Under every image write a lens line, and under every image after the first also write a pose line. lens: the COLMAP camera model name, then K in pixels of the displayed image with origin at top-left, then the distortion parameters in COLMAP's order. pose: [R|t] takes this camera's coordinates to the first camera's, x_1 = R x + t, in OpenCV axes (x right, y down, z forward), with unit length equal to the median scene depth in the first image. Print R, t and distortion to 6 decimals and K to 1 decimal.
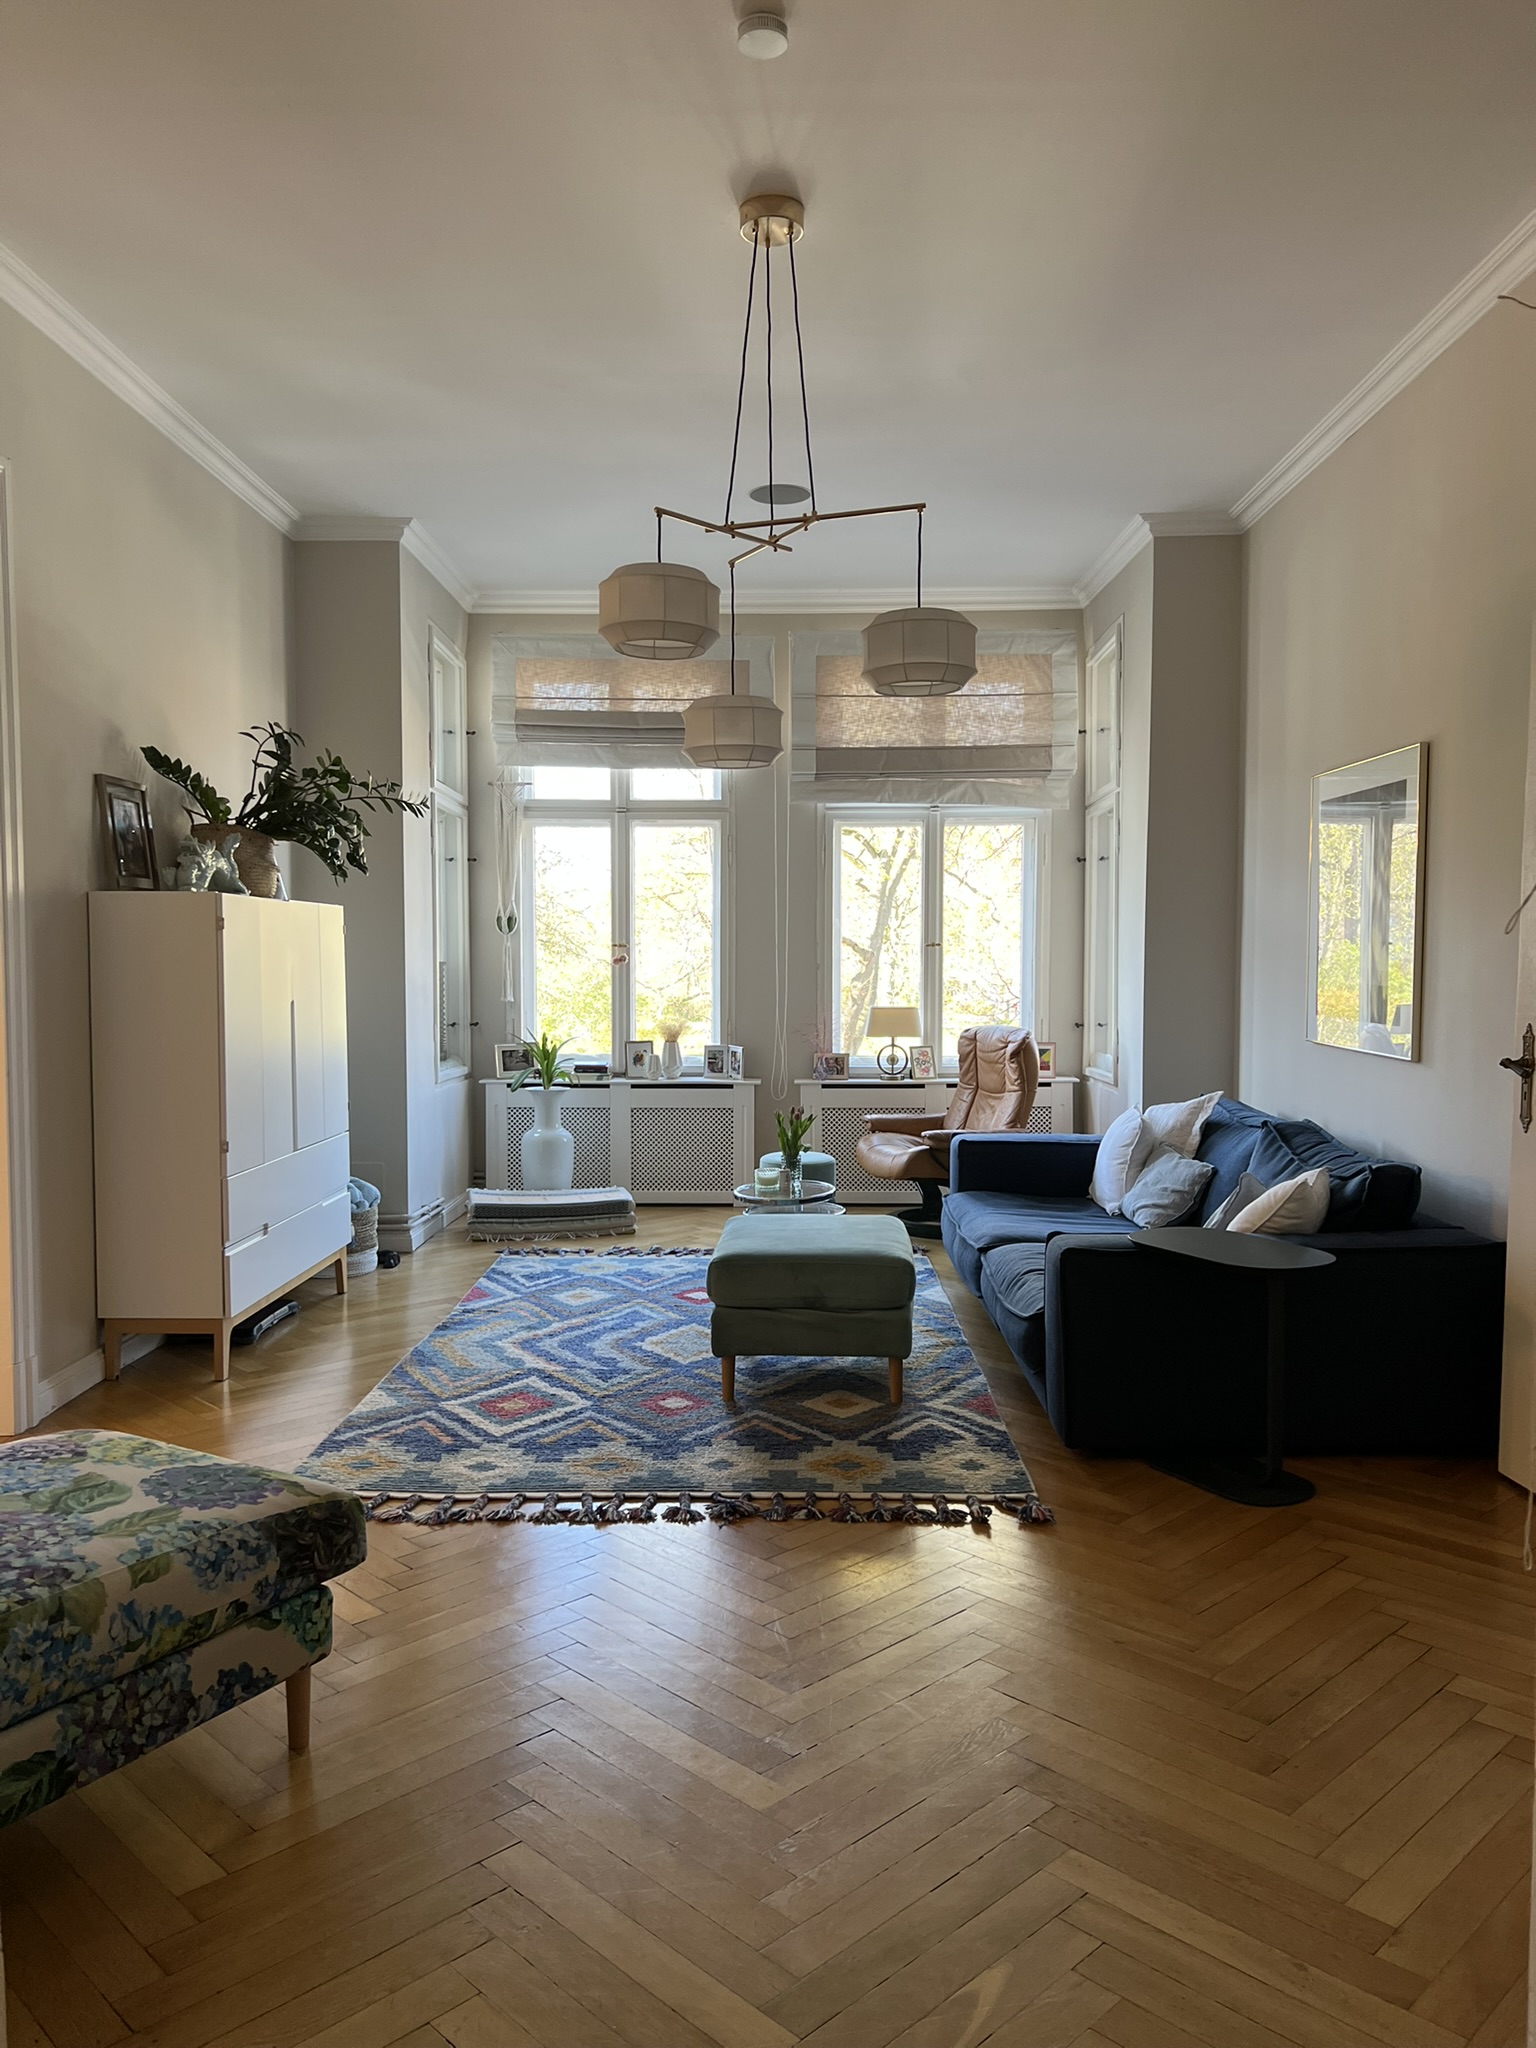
lens RADIAL K [[1532.8, 0, 767.5], [0, 1532.8, 1028.6], [0, 0, 1]] dist [0.063988, -0.070996]
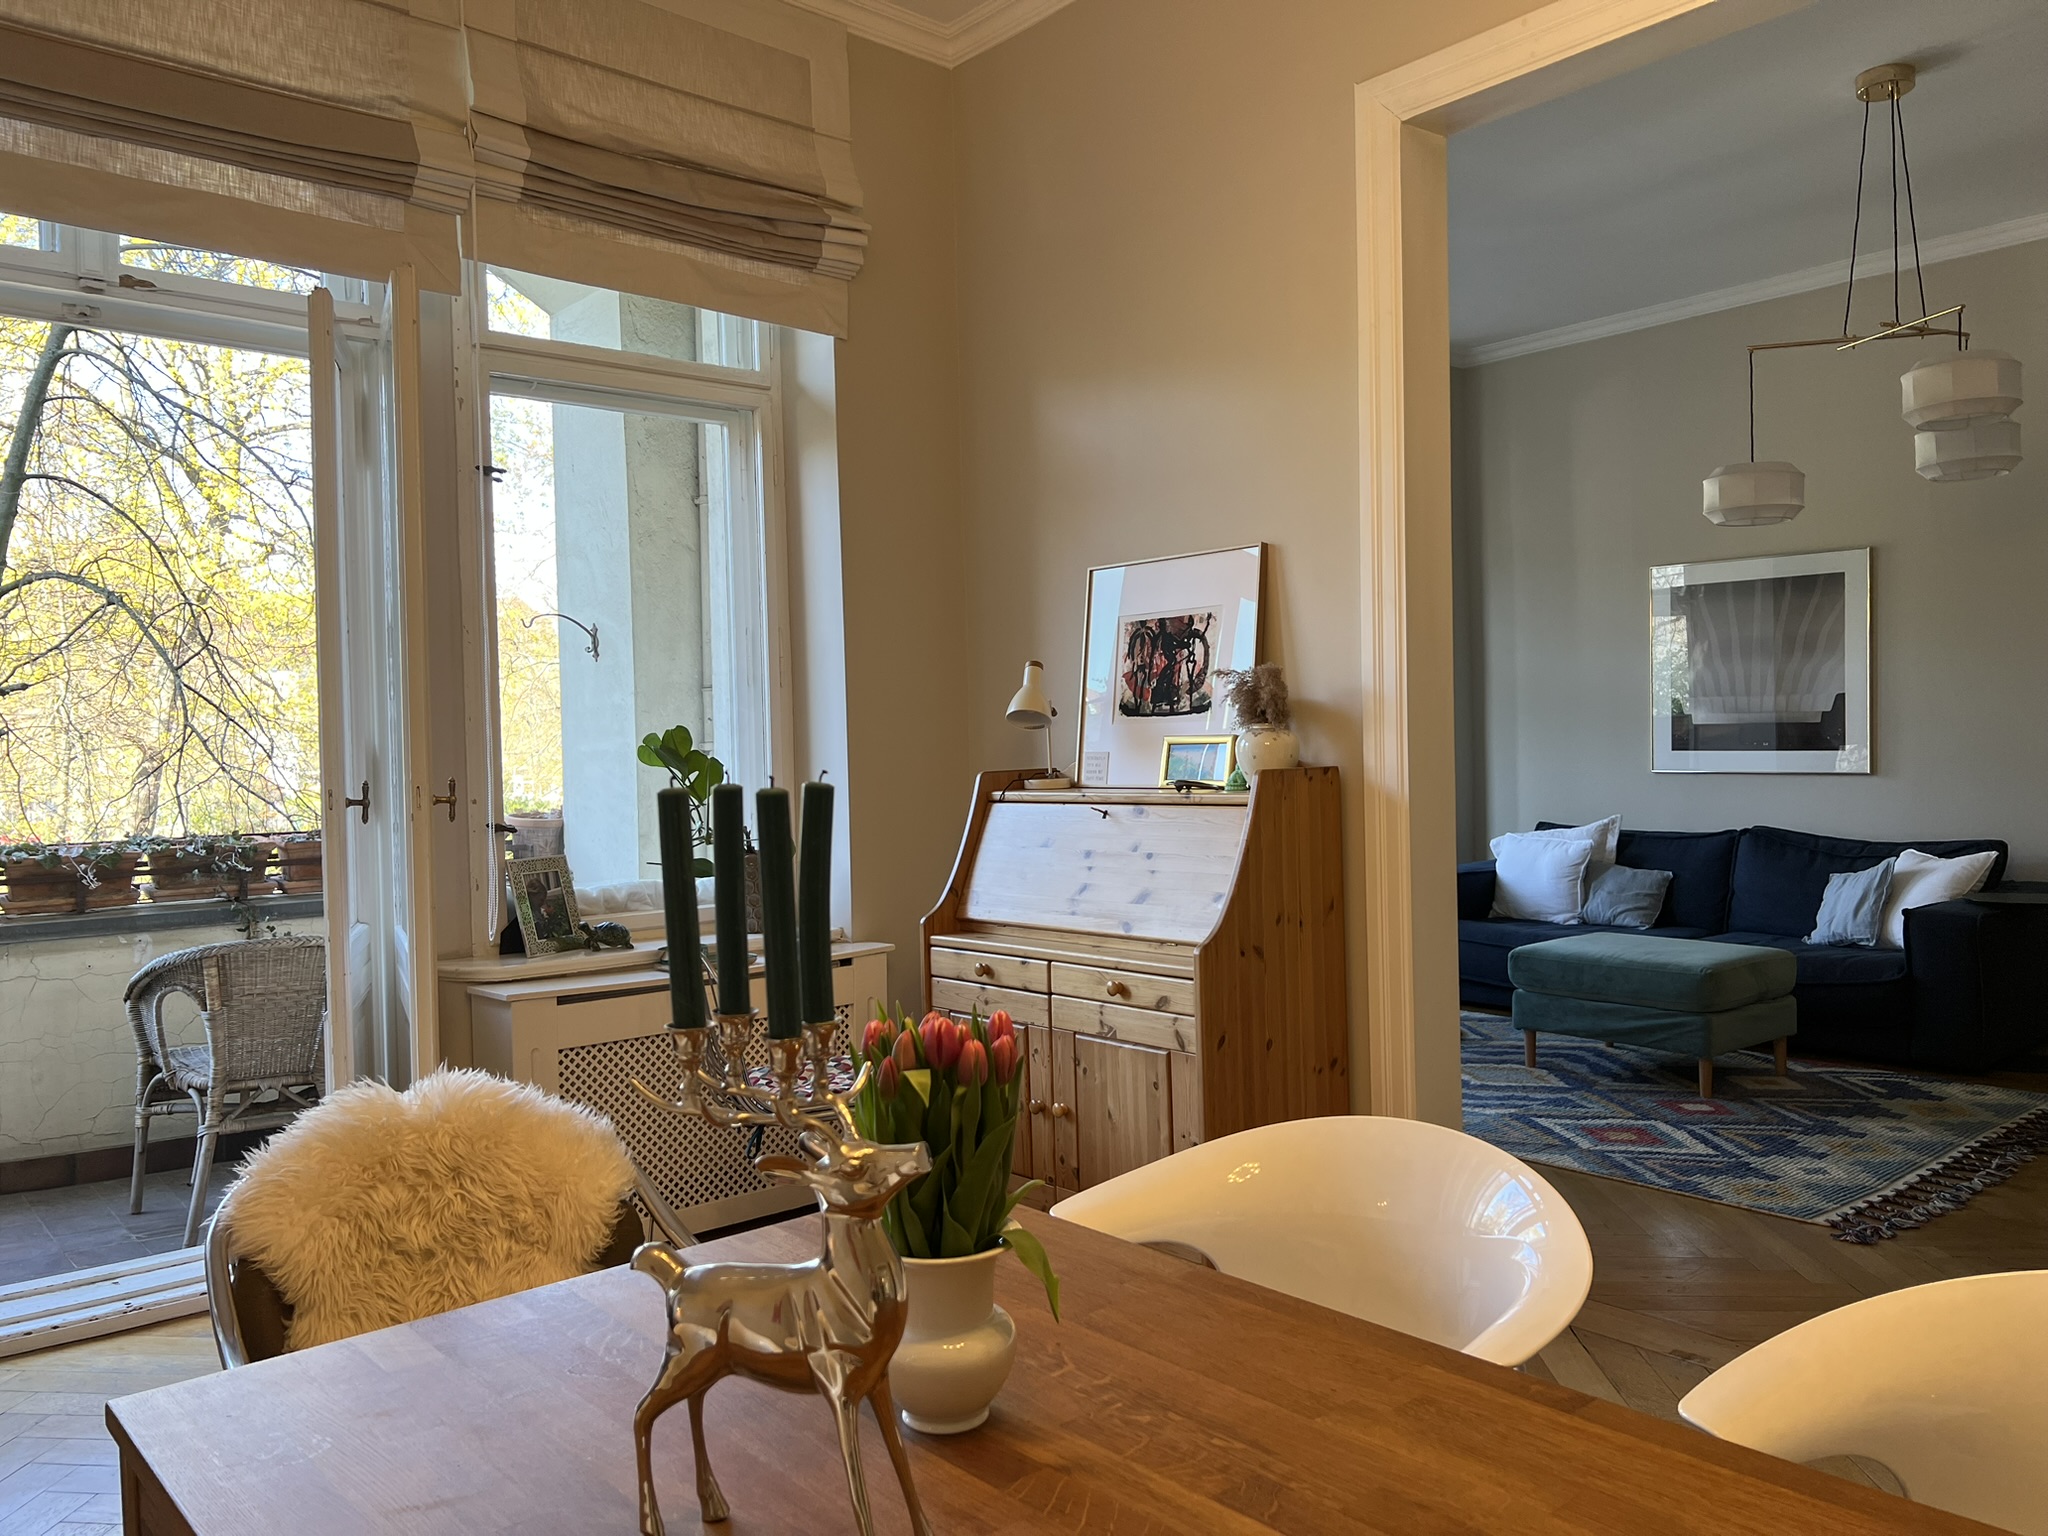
lens RADIAL K [[1532.8, 0, 1026.8], [0, 1532.8, 759.5], [0, 0, 1]] dist [0.063988, -0.070996]
pose [[0.743138, -0.025548, 0.668651, -1.159399], [0.057651, 0.998000, -0.025942, -0.000012], [-0.666651, 0.057826, 0.743124, 0.498335]]
